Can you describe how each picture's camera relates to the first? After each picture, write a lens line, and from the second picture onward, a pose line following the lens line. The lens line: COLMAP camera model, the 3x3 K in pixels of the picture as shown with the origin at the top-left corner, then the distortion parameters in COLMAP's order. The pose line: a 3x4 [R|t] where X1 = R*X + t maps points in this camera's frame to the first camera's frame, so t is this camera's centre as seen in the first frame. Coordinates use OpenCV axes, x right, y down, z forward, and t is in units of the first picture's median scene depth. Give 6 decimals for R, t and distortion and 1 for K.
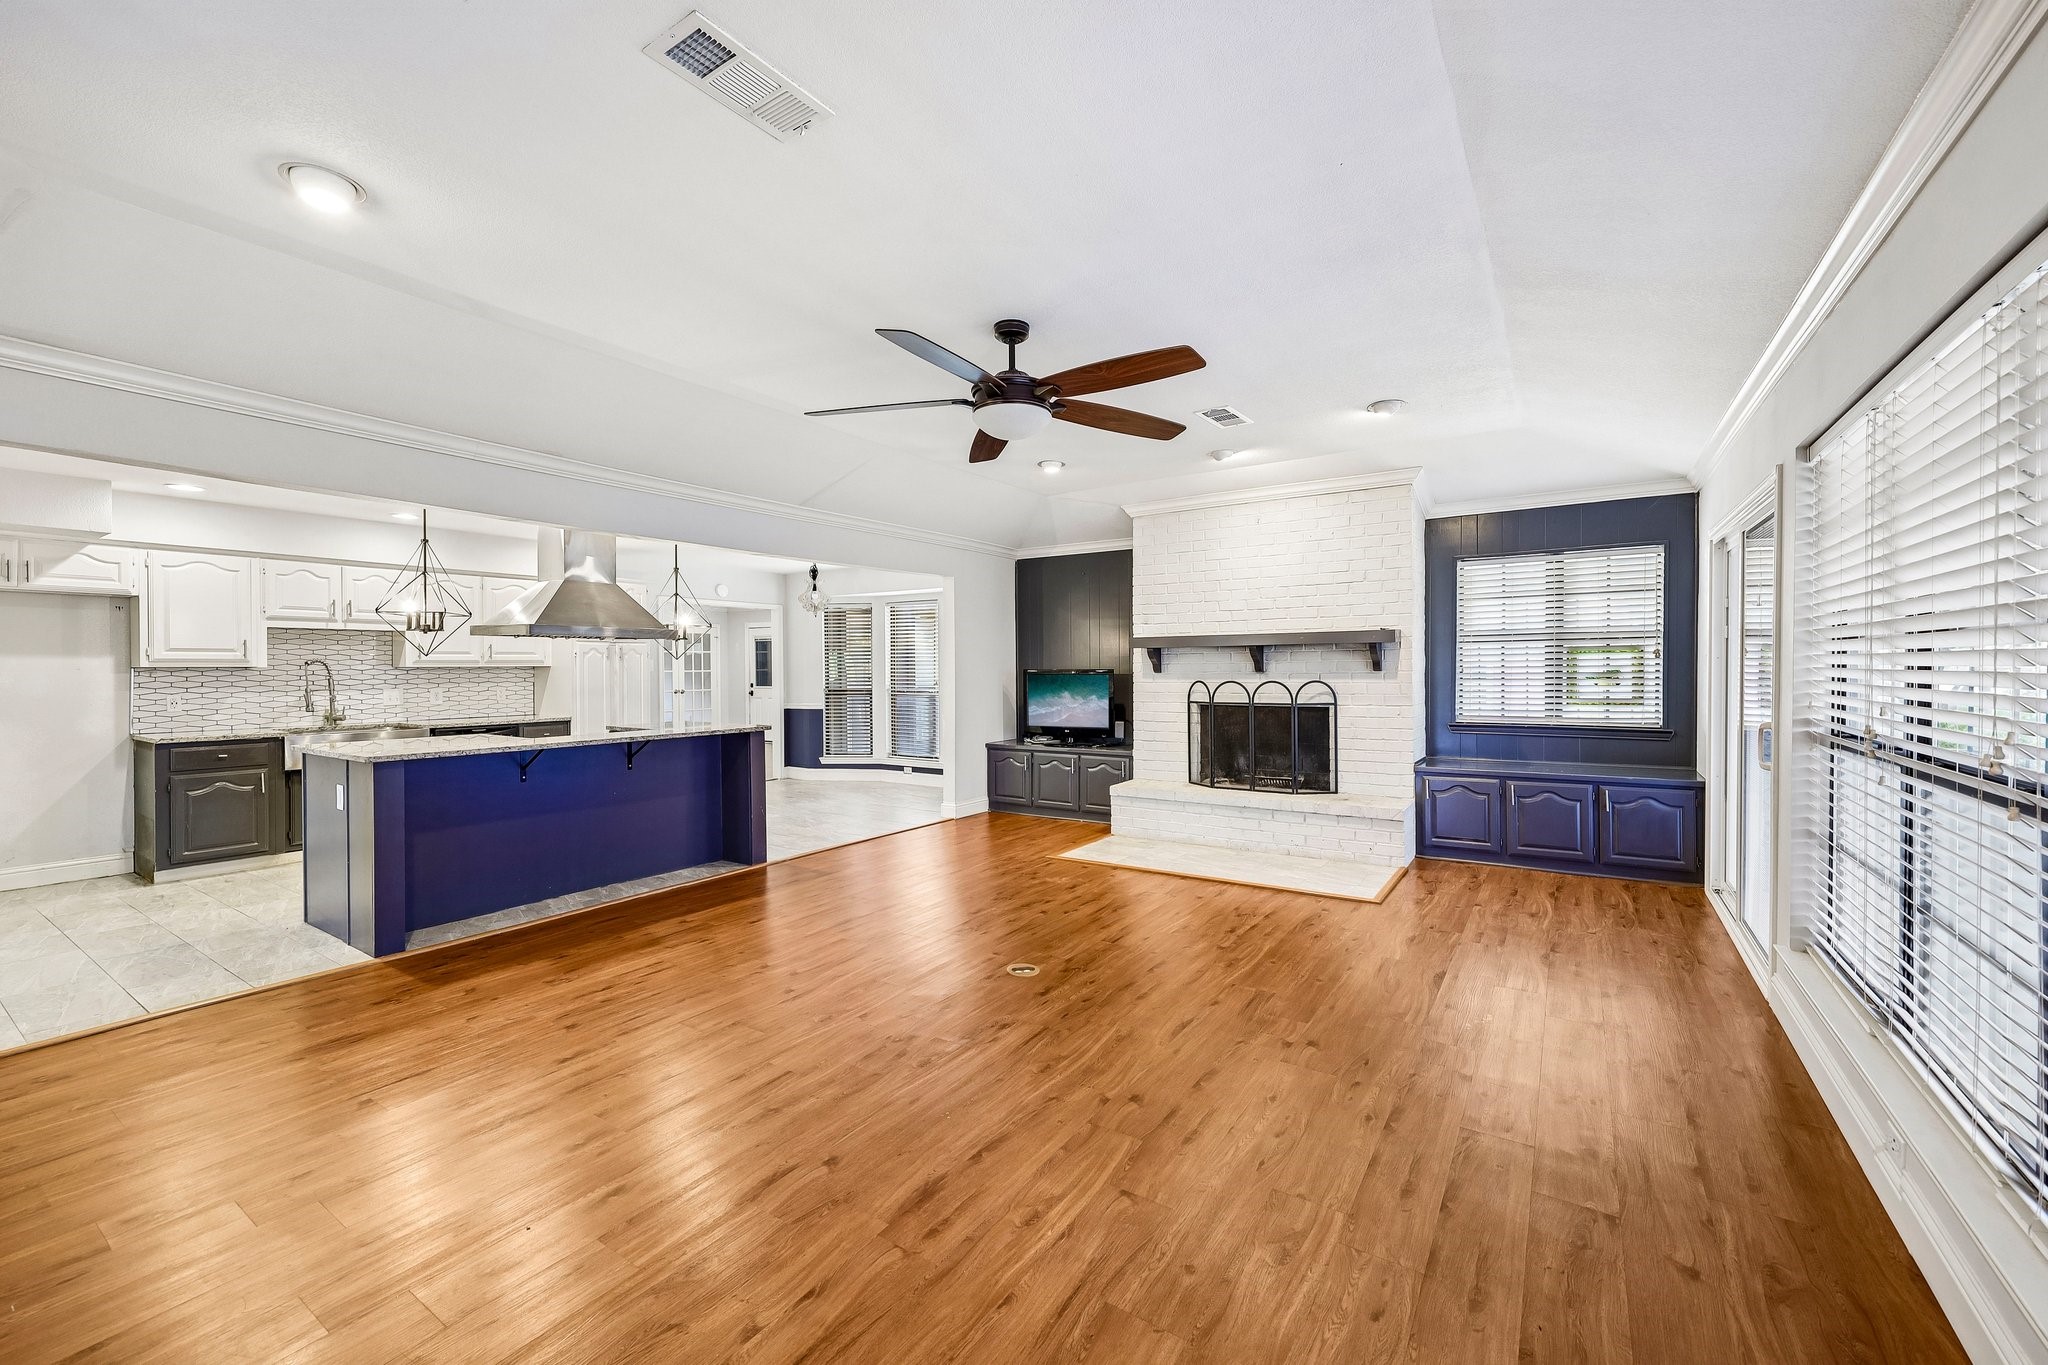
lens RADIAL K [[824.6, 0, 1023.0], [0, 824.6, 679.6], [0, 0, 1]] dist [-0.001178, 0.000055]
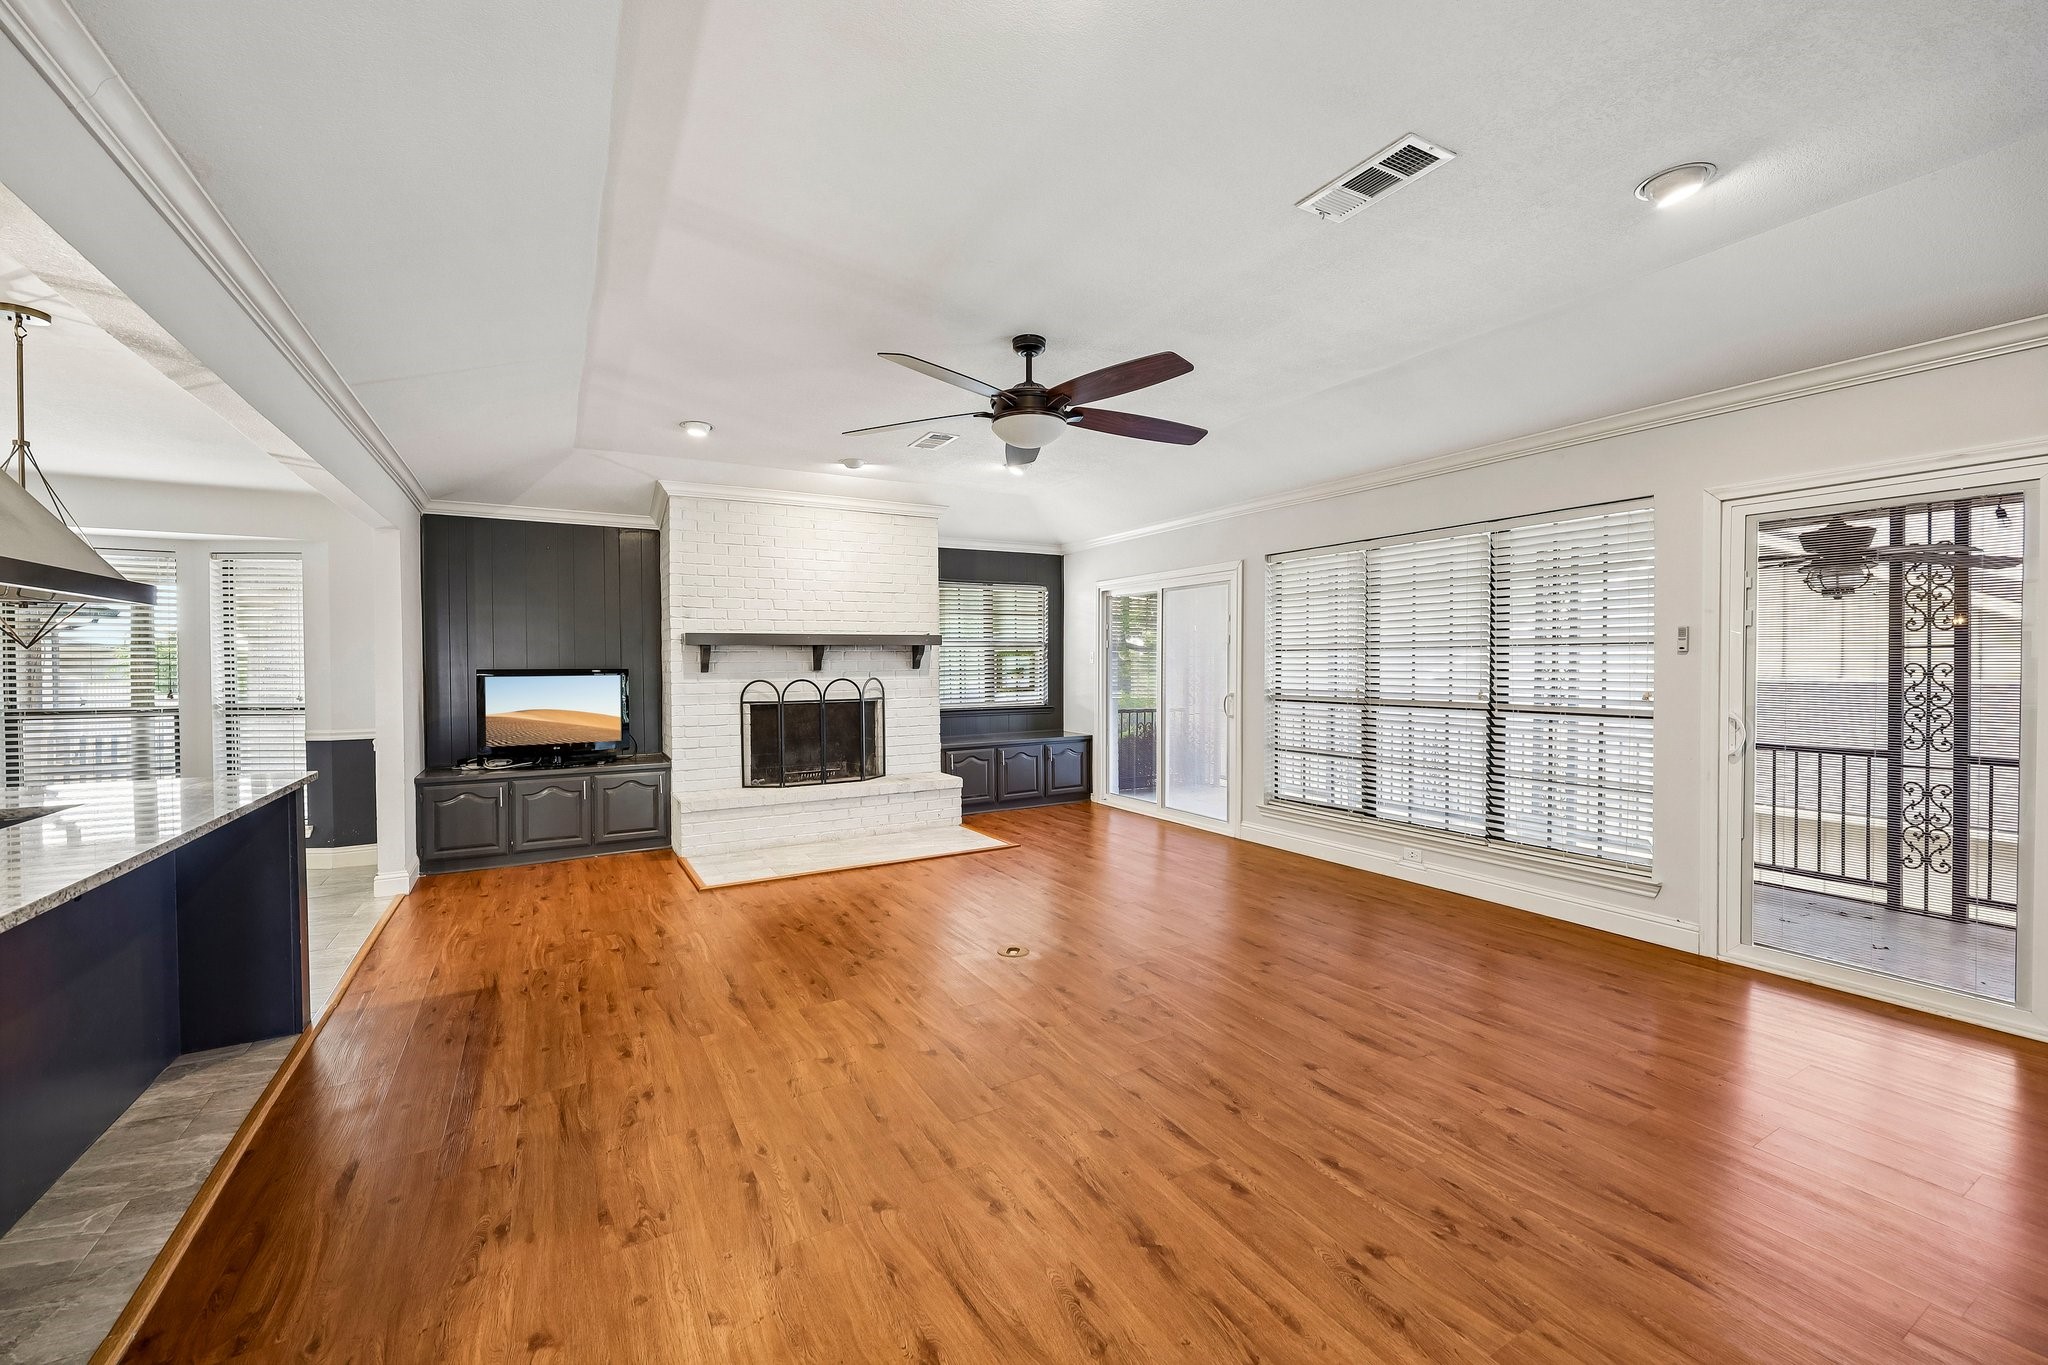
lens RADIAL K [[824.6, 0, 1027.7], [0, 824.6, 682.6], [0, 0, 1]] dist [-0.001178, 0.000055]
pose [[0.441802, -0.017830, 0.896936, -0.589923], [0.017756, 0.999780, 0.011128, -0.000984], [-0.896937, 0.011010, 0.442021, 0.327697]]
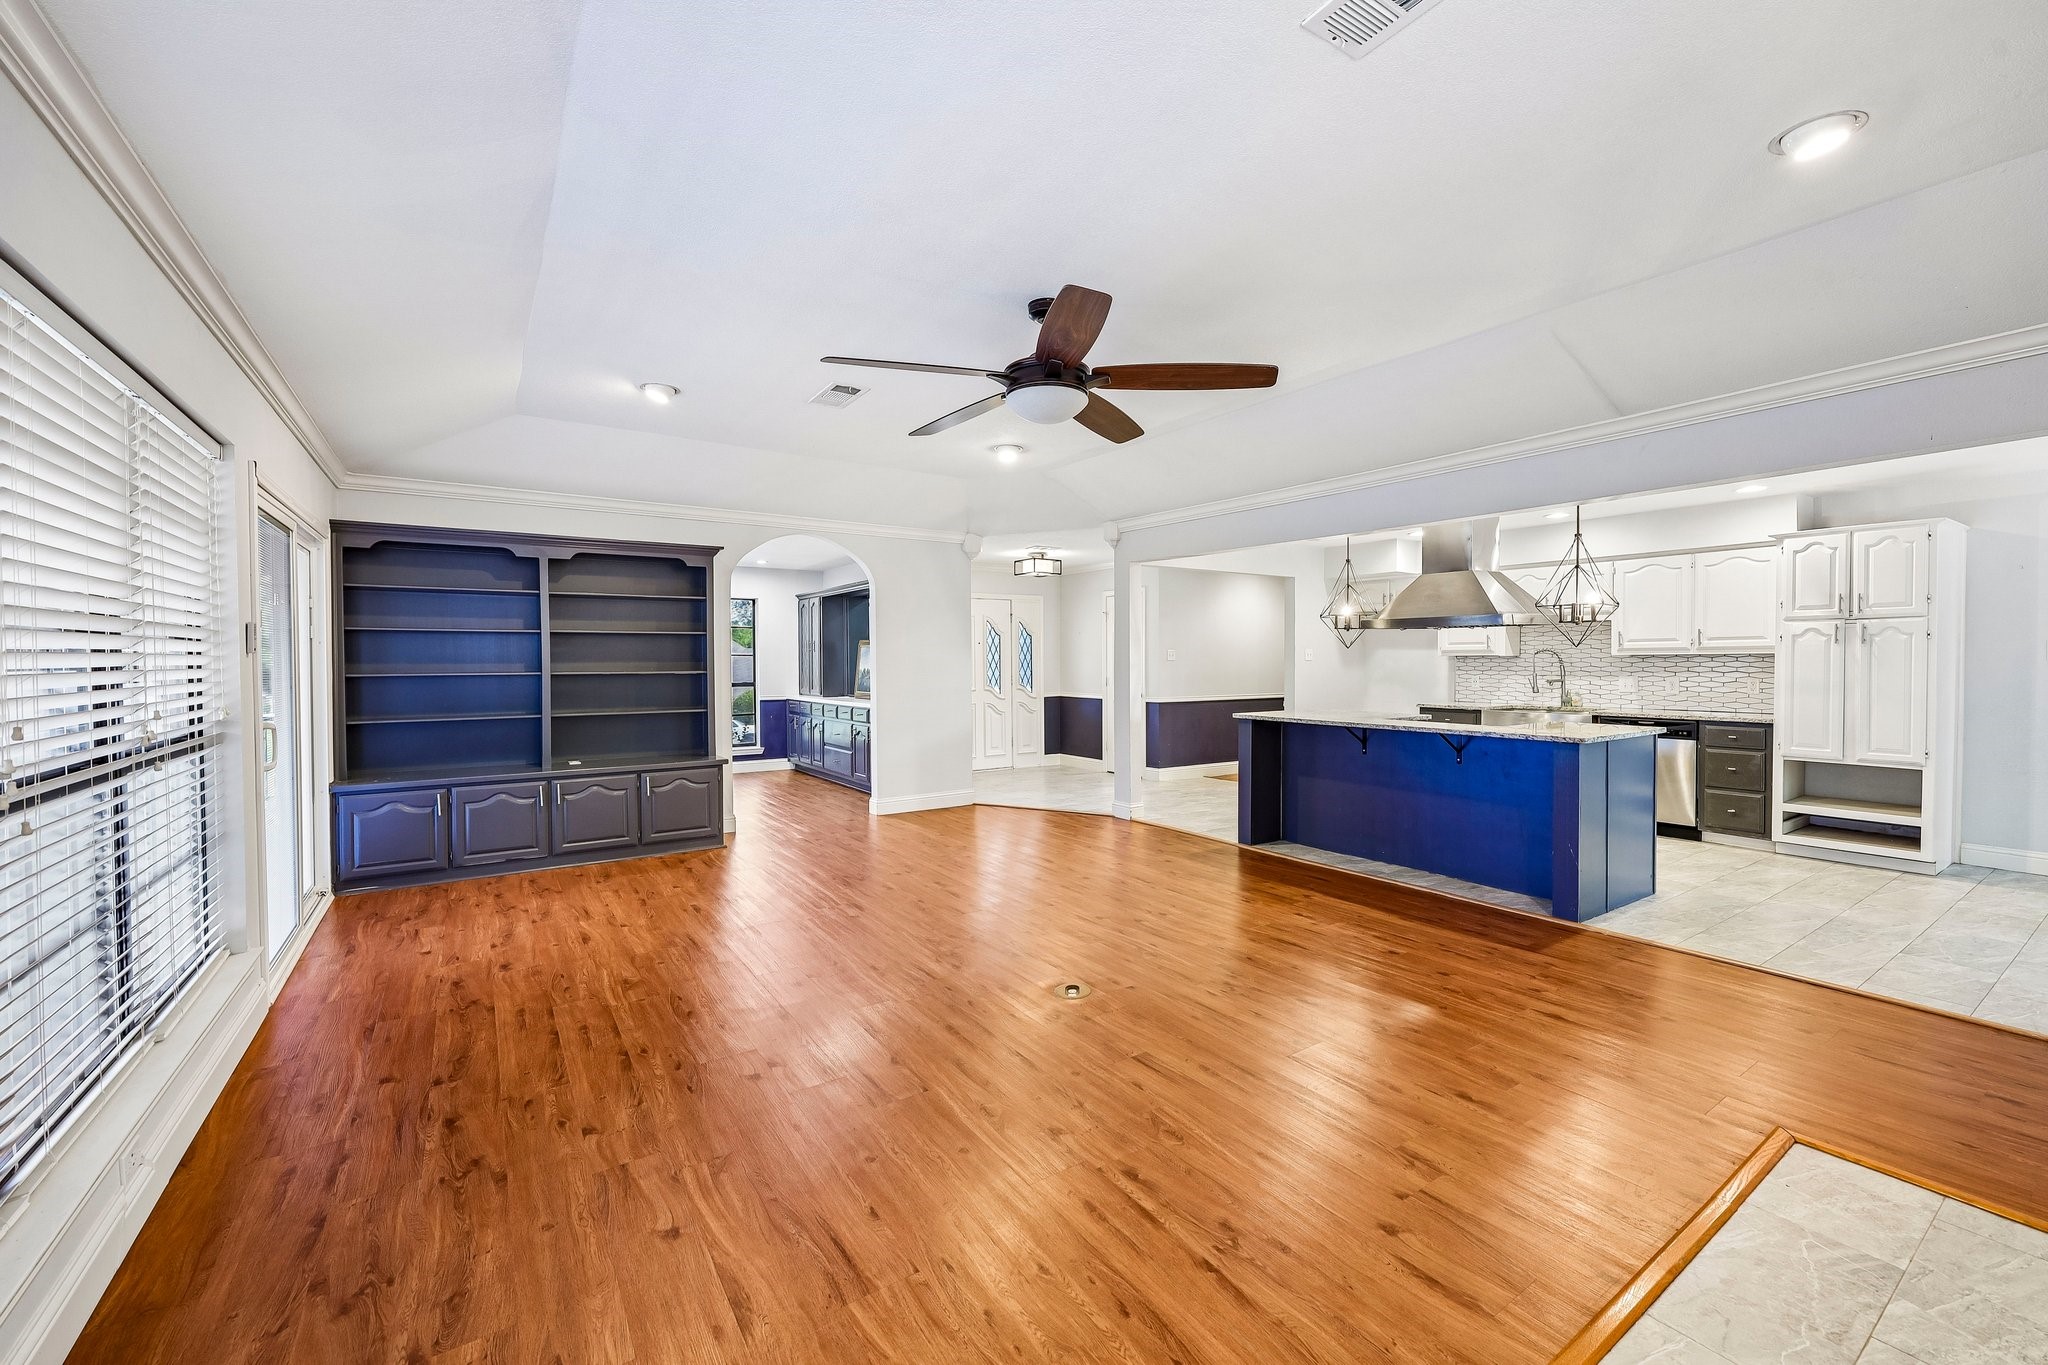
lens RADIAL K [[824.6, 0, 1033.2], [0, 824.6, 676.7], [0, 0, 1]] dist [-0.001178, 0.000055]
pose [[-0.374003, 0.025560, -0.927075, 0.544550], [-0.009690, 0.999458, 0.031464, -0.015874], [0.927377, 0.020751, -0.373553, 0.823094]]
